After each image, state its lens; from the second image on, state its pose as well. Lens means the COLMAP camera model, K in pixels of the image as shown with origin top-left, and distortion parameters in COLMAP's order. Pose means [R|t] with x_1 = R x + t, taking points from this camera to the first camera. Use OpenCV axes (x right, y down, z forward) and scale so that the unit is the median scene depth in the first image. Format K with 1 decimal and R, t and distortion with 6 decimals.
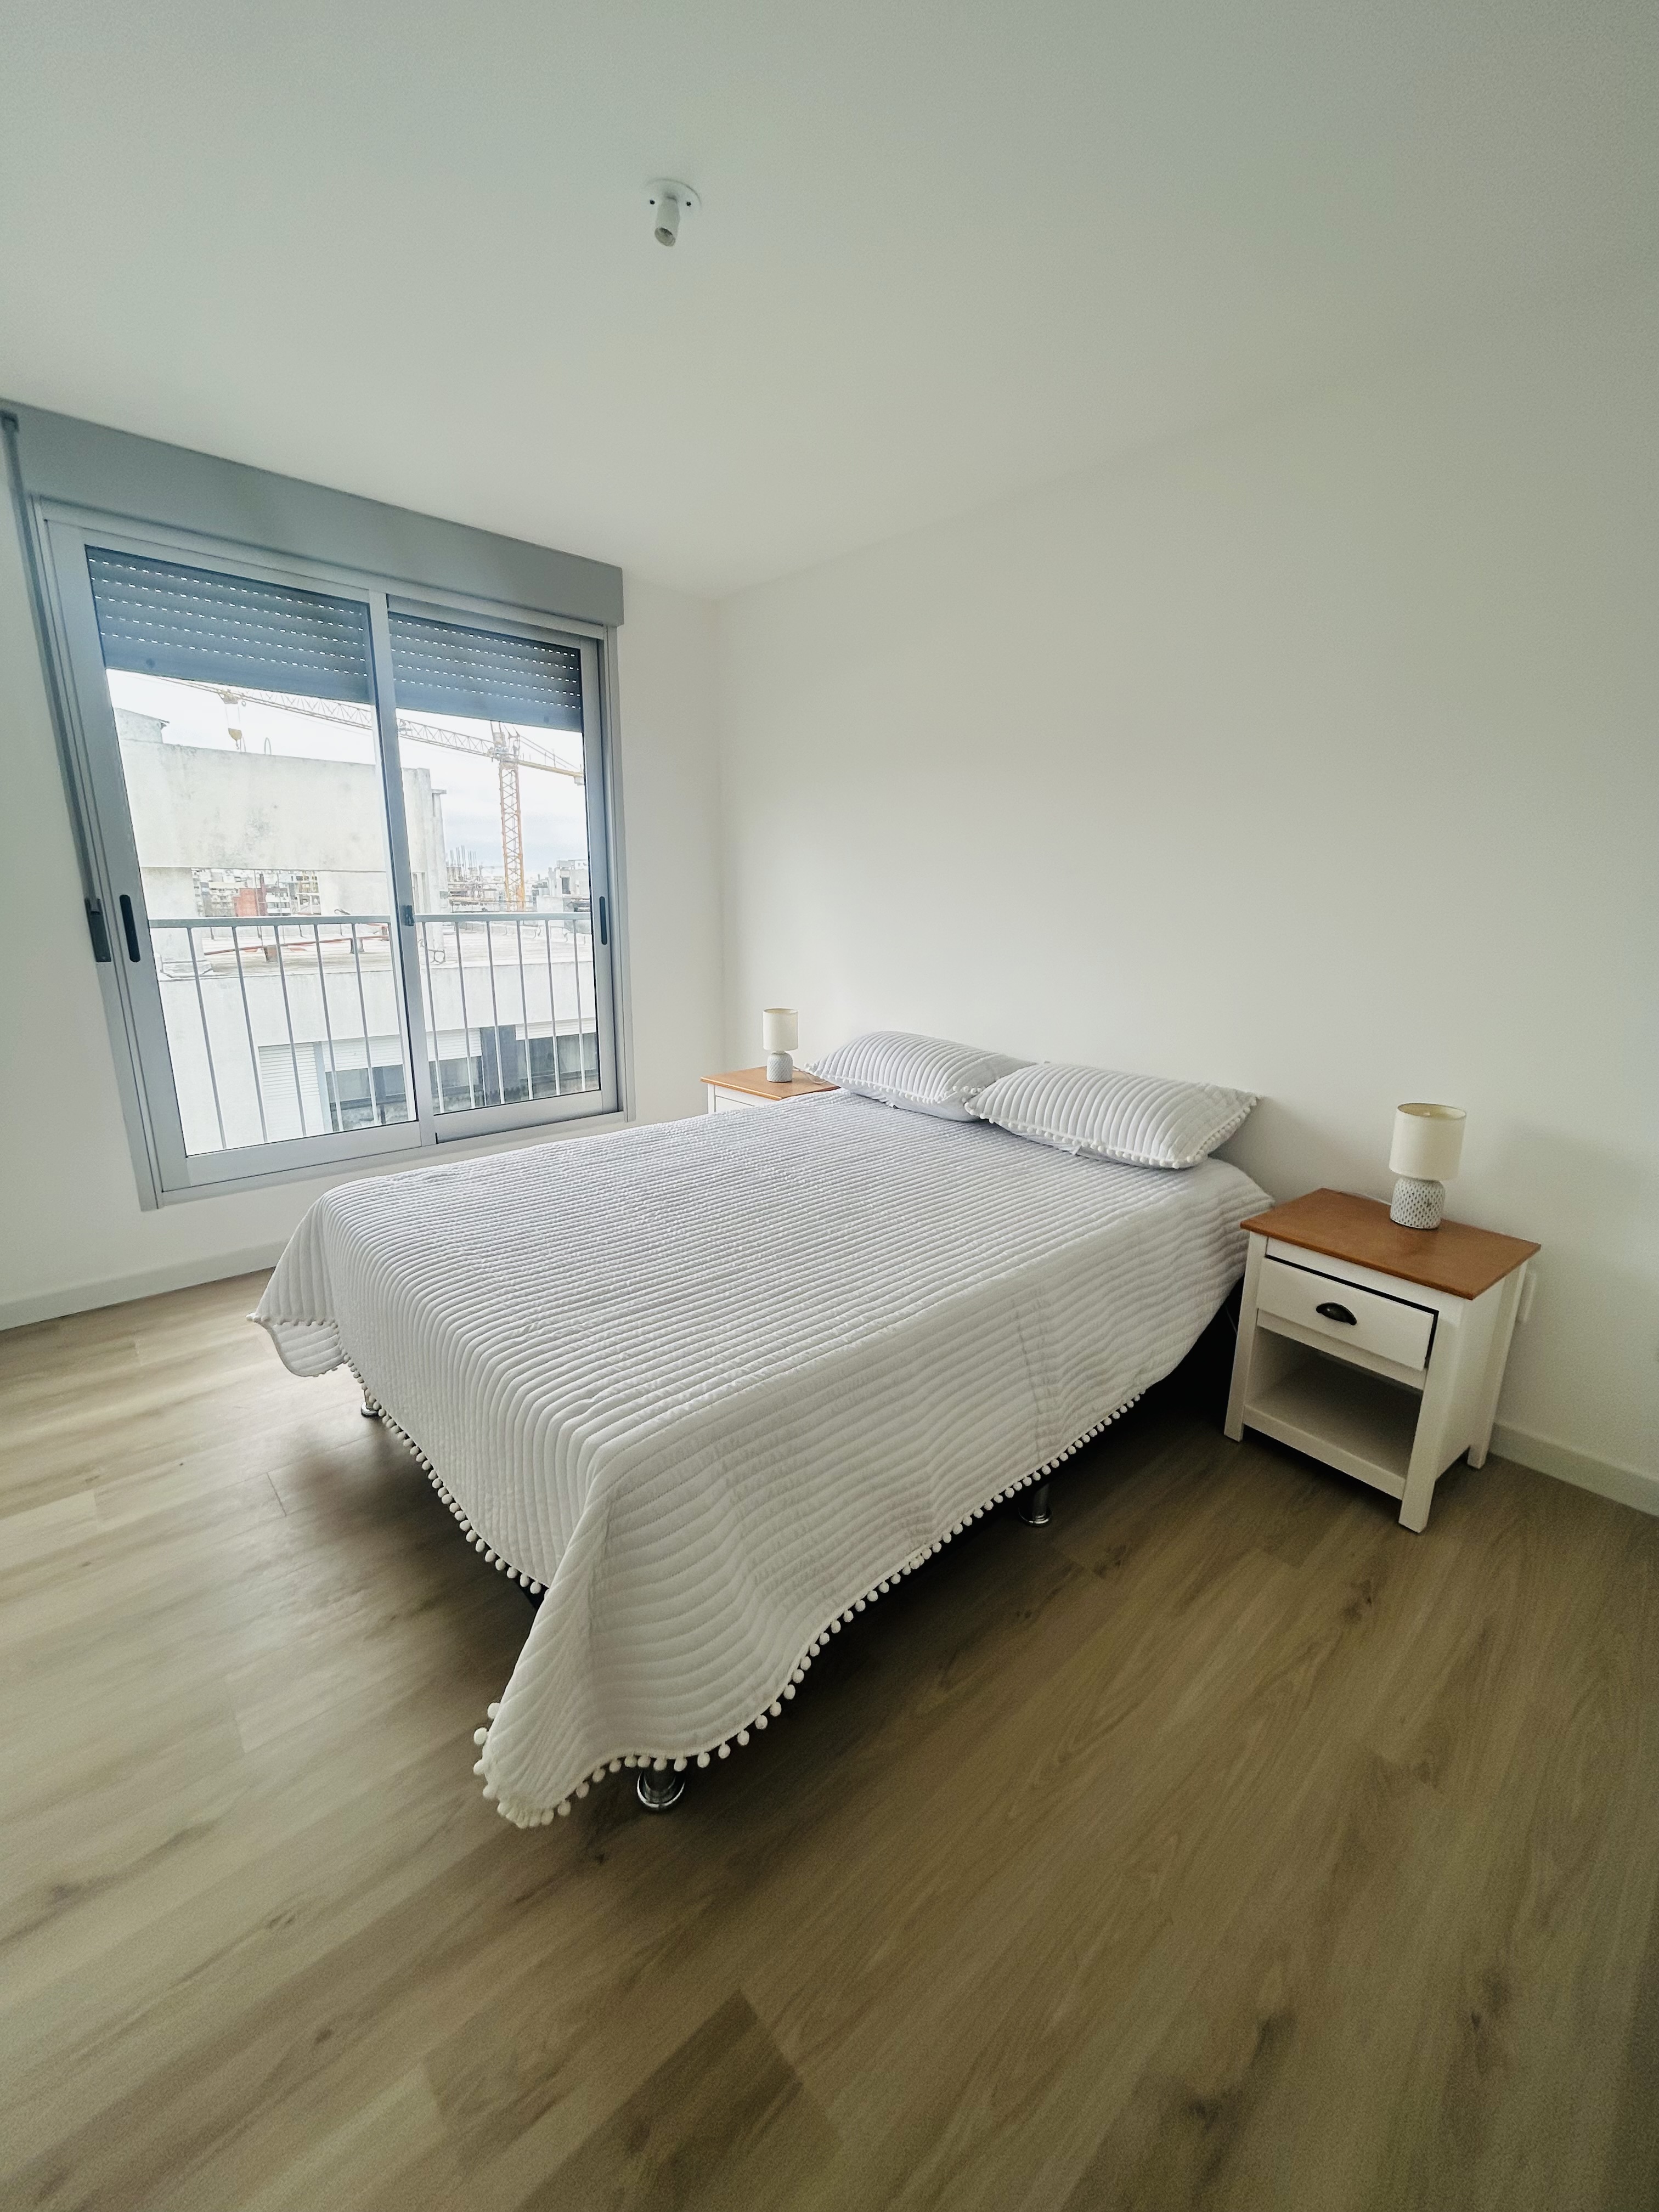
lens RADIAL K [[889.8, 0, 829.5], [0, 889.8, 1106.0], [0, 0, 1]] dist [0.000967, -0.000633]
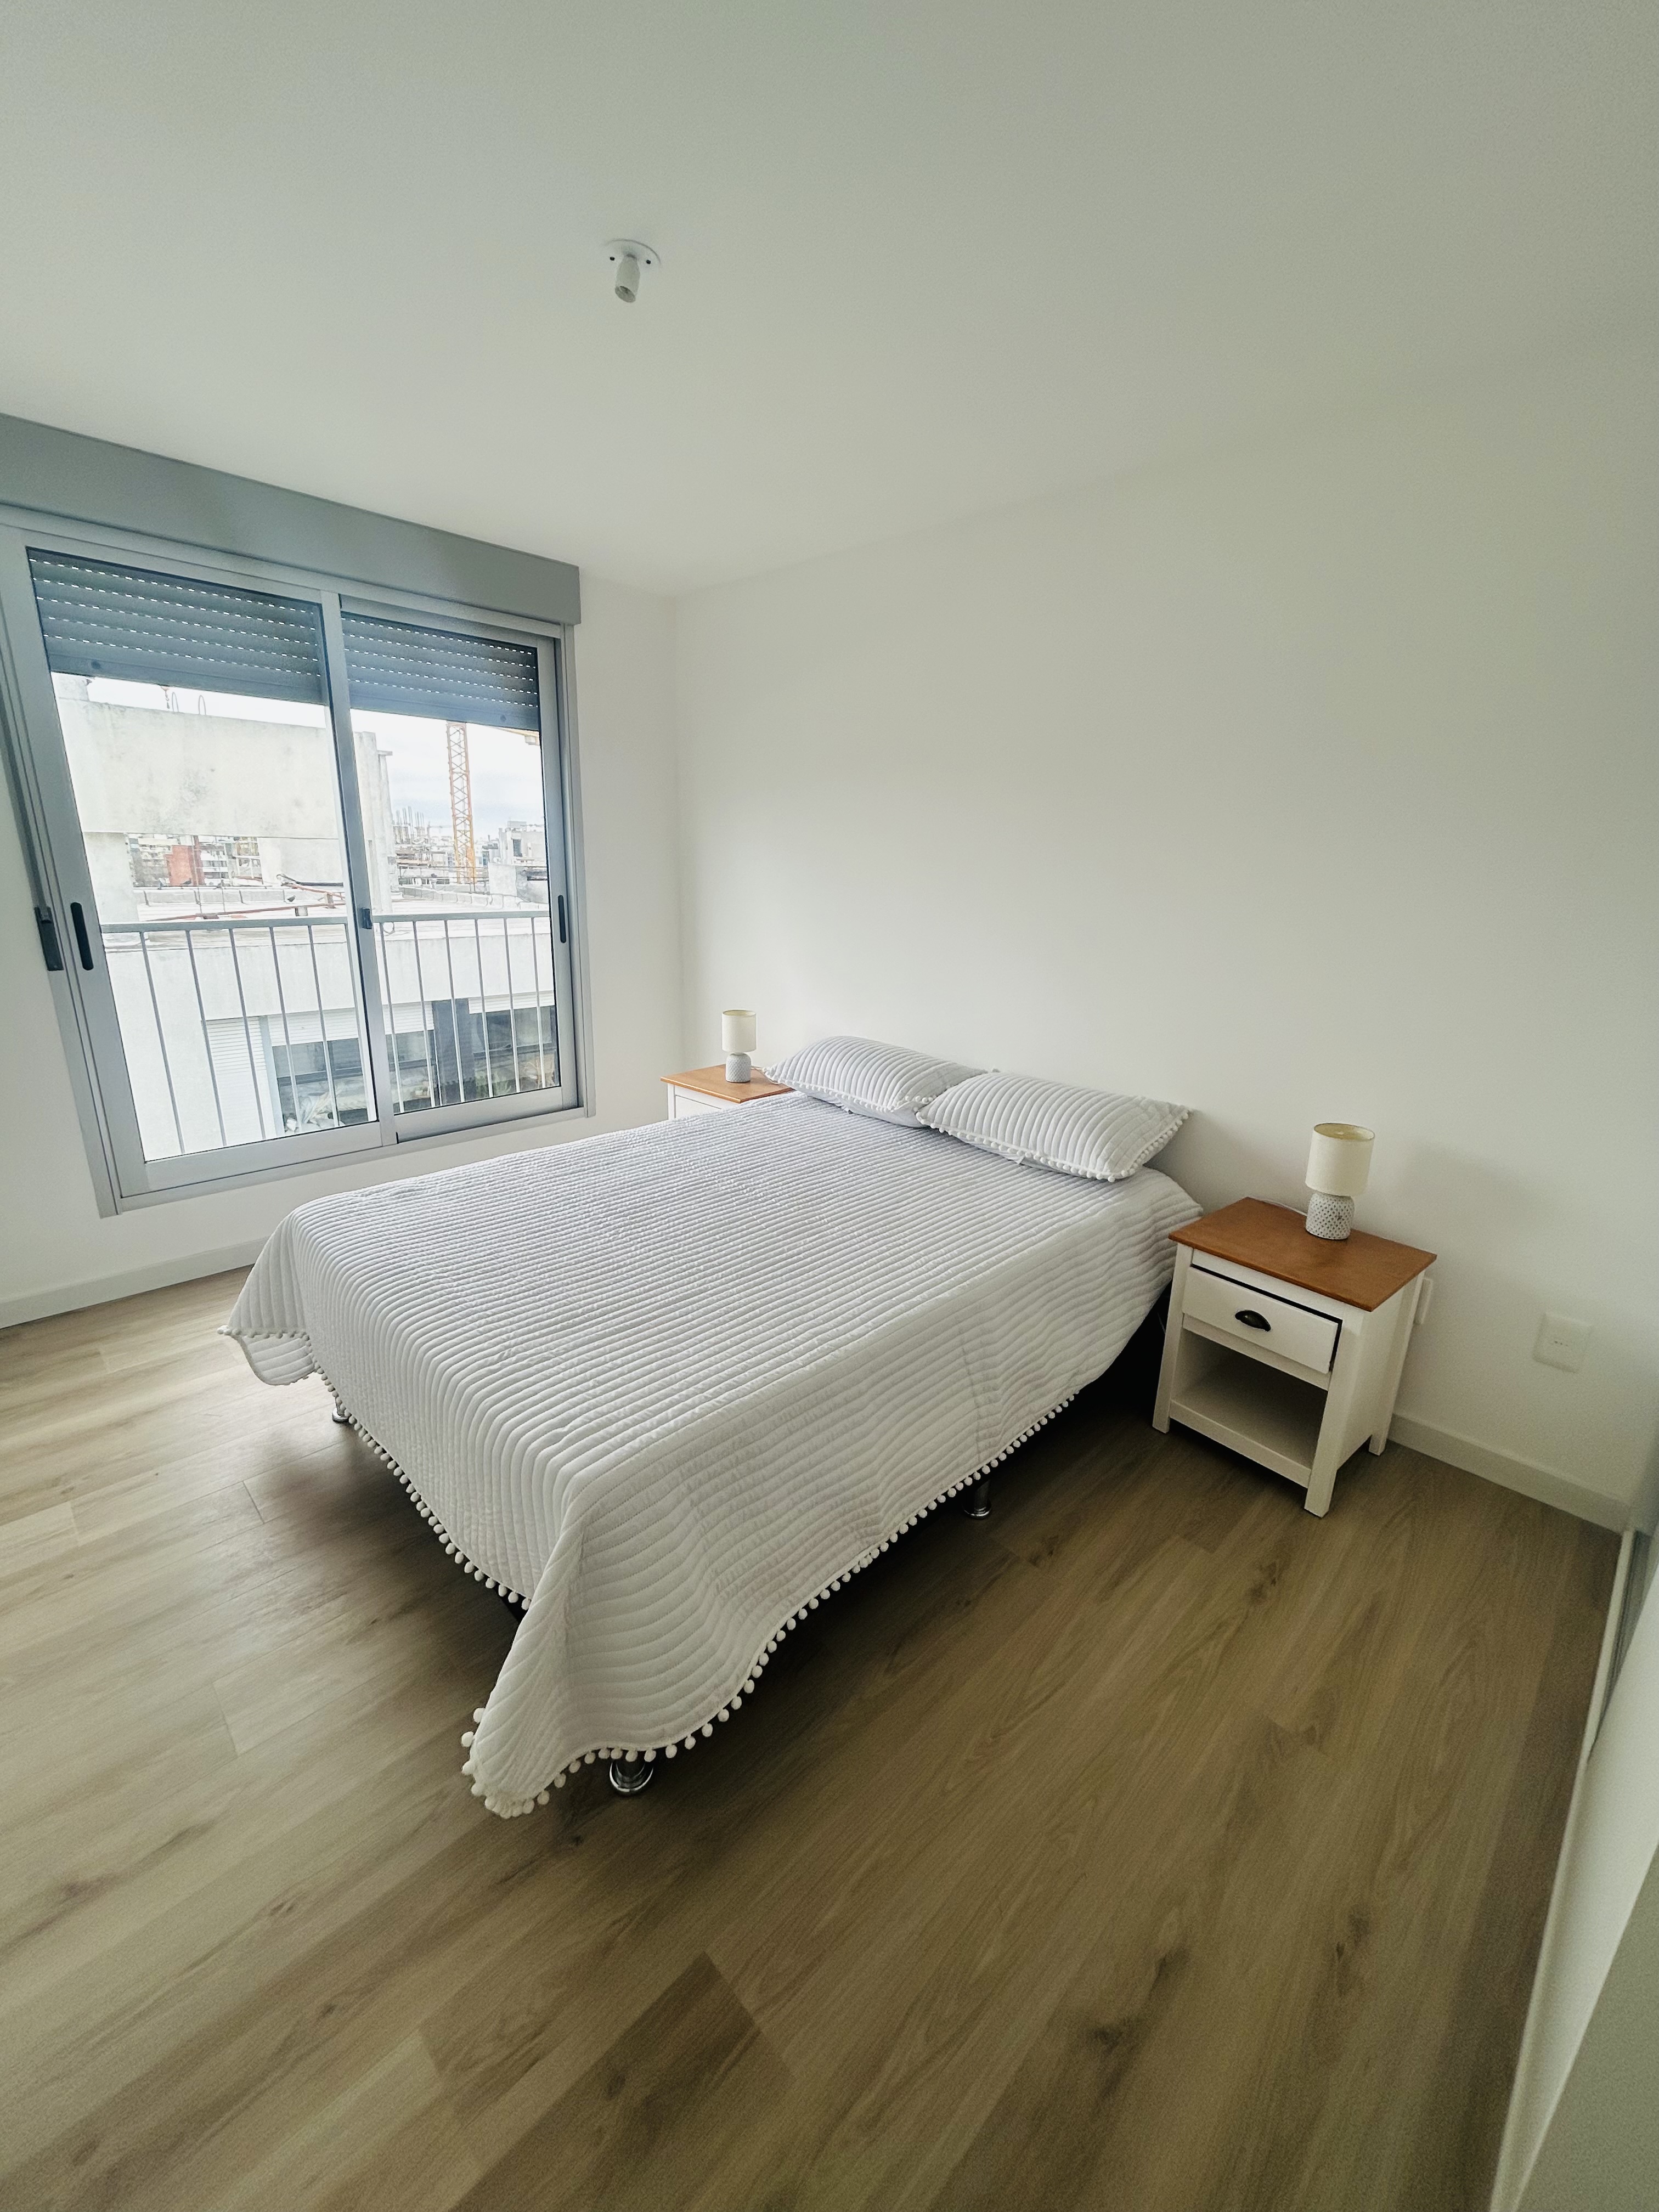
lens RADIAL K [[890.0, 0, 829.5], [0, 890.0, 1106.0], [0, 0, 1]] dist [-0.000613, 0.001162]
pose [[0.998914, 0.000476, 0.046583, 0.002510], [-0.002132, 0.999367, 0.035515, -0.080831], [-0.046536, -0.035576, 0.998283, -0.064719]]
